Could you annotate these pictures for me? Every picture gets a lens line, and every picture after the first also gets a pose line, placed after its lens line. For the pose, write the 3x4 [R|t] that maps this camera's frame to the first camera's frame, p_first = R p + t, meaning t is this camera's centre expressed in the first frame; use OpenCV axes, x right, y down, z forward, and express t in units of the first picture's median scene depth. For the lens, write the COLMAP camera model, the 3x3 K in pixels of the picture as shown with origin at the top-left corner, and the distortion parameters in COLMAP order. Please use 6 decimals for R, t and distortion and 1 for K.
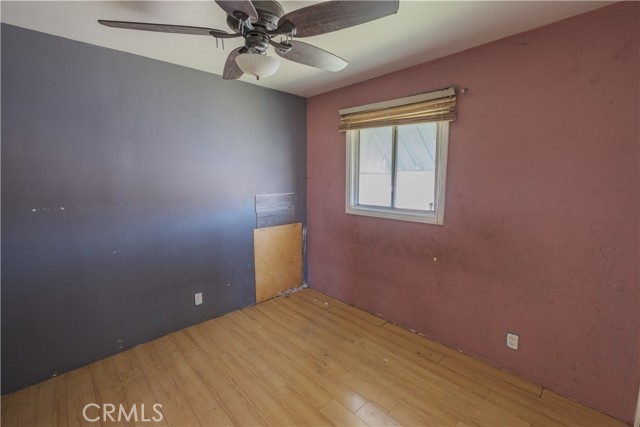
lens RADIAL K [[281.6, 0, 315.7], [0, 281.6, 209.2], [0, 0, 1]] dist [-0.000306, -0.000456]
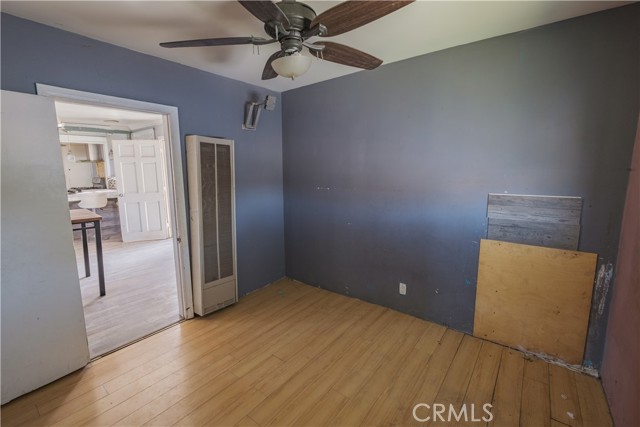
lens RADIAL K [[280.0, 0, 318.8], [0, 280.0, 210.3], [0, 0, 1]] dist [0.000165, -0.000092]
pose [[0.157910, 0.141418, -0.977275, 0.433861], [-0.112461, 0.985828, 0.124484, -0.048071], [0.981029, 0.090248, 0.171576, 0.447982]]
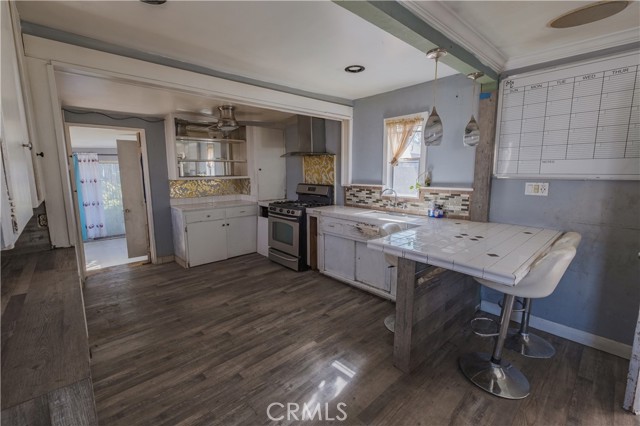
lens RADIAL K [[280.0, 0, 318.8], [0, 280.0, 209.8], [0, 0, 1]] dist [0.000165, -0.000092]
pose [[-0.015728, 0.135565, -0.990644, -1.020147], [-0.118521, 0.983528, 0.136473, 0.134430], [0.992827, 0.119558, 0.000598, -1.104078]]
